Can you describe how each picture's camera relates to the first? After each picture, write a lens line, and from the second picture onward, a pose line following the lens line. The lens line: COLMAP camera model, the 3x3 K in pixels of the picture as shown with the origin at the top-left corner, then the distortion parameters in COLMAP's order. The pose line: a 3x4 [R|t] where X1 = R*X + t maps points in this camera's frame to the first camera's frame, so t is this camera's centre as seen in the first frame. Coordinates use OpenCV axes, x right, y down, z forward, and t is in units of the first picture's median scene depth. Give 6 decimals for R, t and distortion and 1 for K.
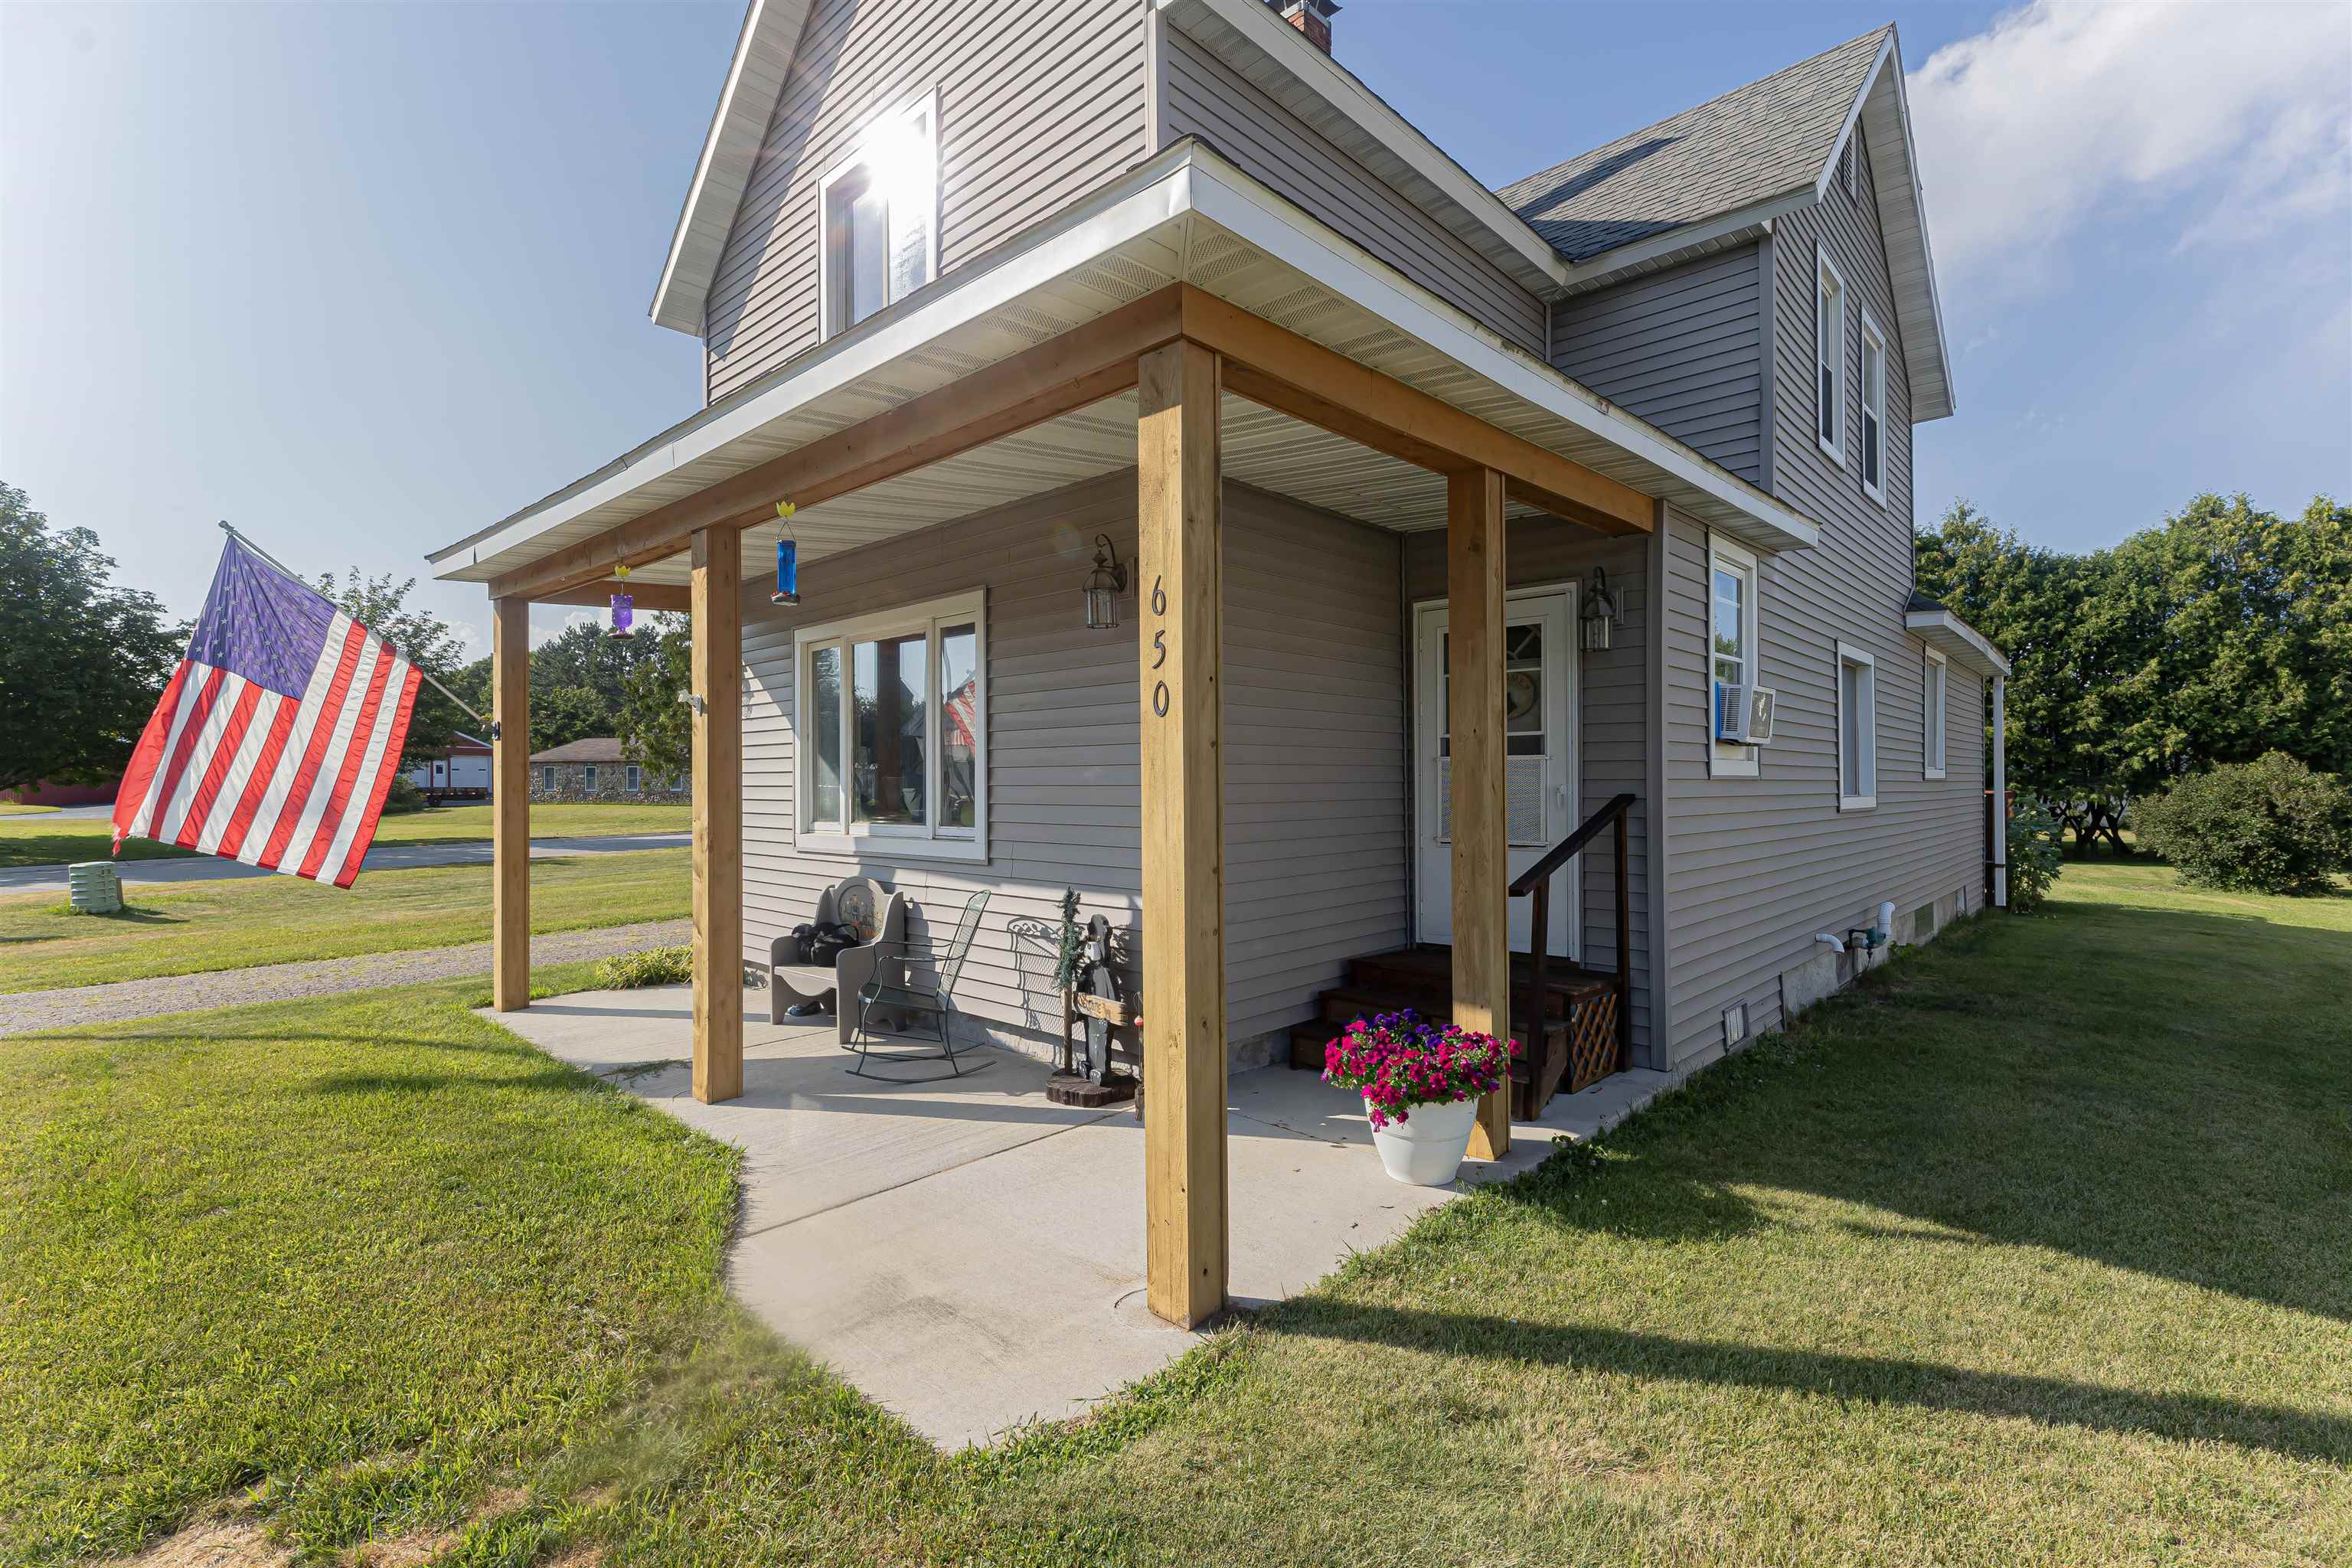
lens RADIAL K [[1070.8, 0, 1173.3], [0, 1070.8, 781.5], [0, 0, 1]] dist [0.008300, -0.001885]
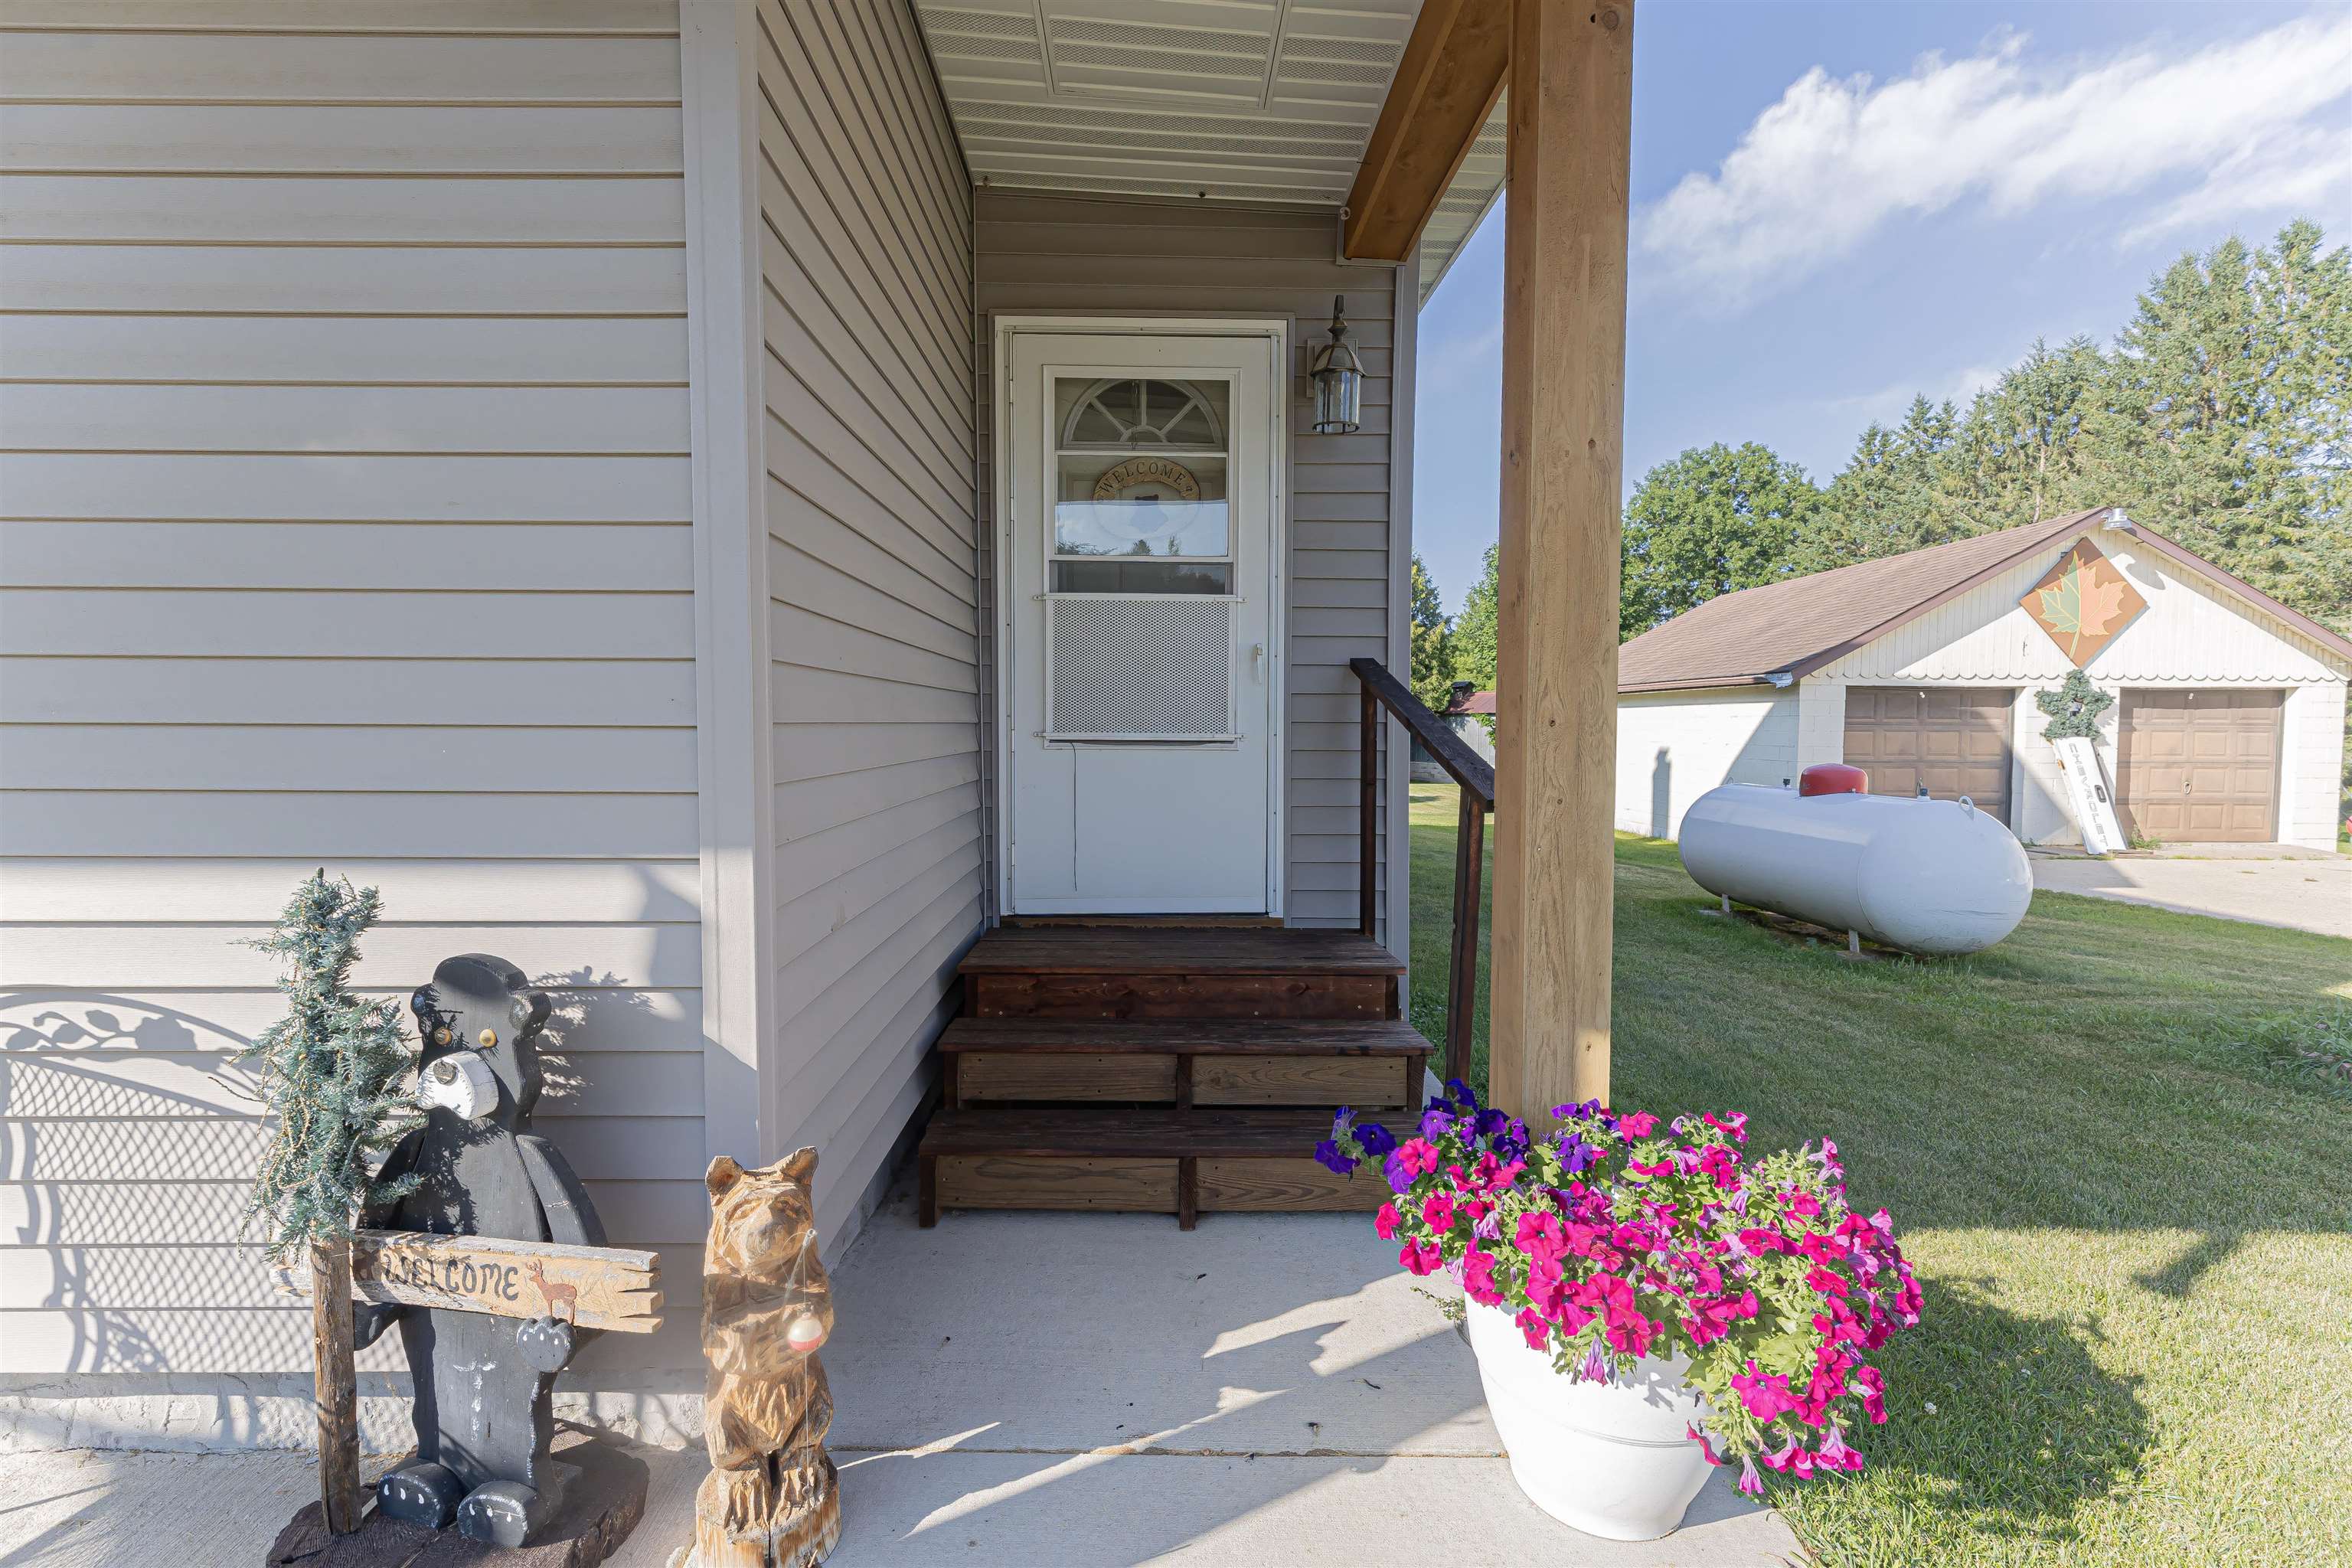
lens RADIAL K [[1070.8, 0, 1175.7], [0, 1070.8, 781.9], [0, 0, 1]] dist [0.008300, -0.001885]
pose [[0.716438, -0.028526, 0.697068, -0.119268], [-0.008532, 0.998731, 0.049640, 0.054421], [-0.697599, -0.041512, 0.715285, 0.585479]]
